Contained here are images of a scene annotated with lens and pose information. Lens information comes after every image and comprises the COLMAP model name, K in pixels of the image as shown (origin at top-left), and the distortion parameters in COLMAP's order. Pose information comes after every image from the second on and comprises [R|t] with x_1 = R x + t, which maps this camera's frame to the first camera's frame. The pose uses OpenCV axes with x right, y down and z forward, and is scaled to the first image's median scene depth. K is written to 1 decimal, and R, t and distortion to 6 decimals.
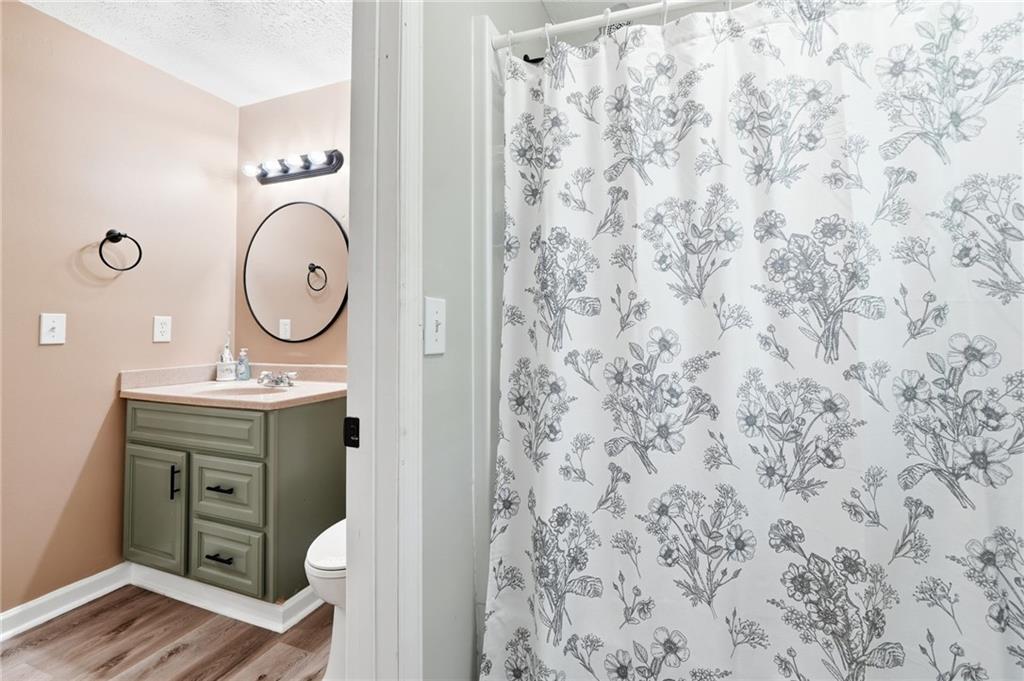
lens RADIAL K [[474.5, 0, 500.8], [0, 474.5, 296.5], [0, 0, 1]] dist [0.000172, -0.001831]
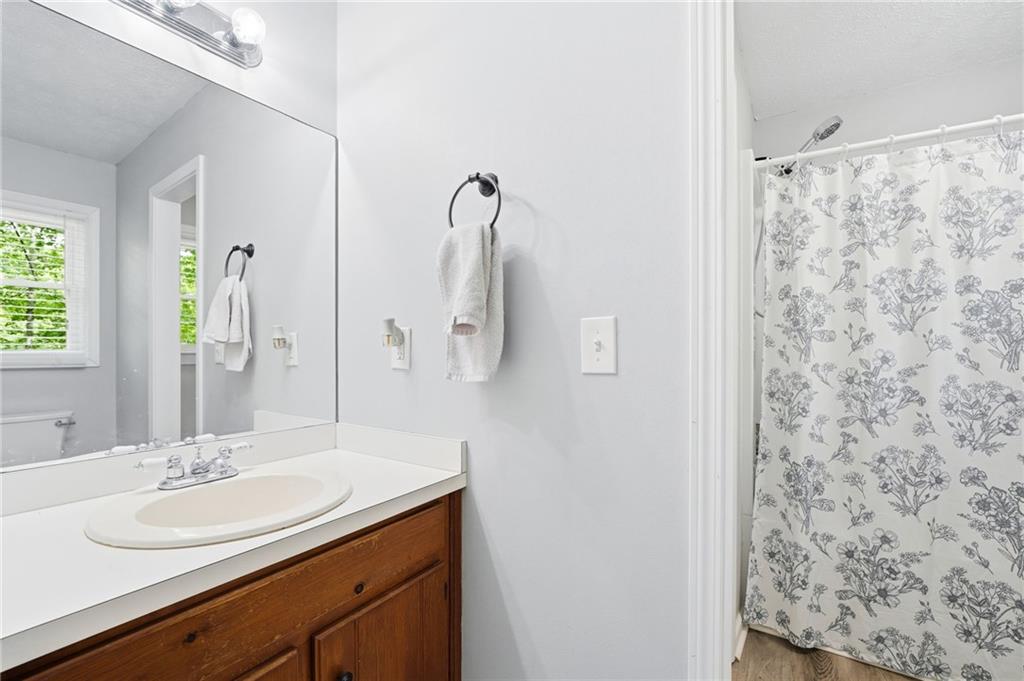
lens RADIAL K [[444.2, 0, 511.9], [0, 444.2, 346.2], [0, 0, 1]] dist [0.001772, 0.003062]
pose [[0.981137, 0.001907, -0.193302, -0.606639], [0.009360, 0.998310, 0.057357, -0.043950], [0.193085, -0.058085, 0.979461, -0.725213]]
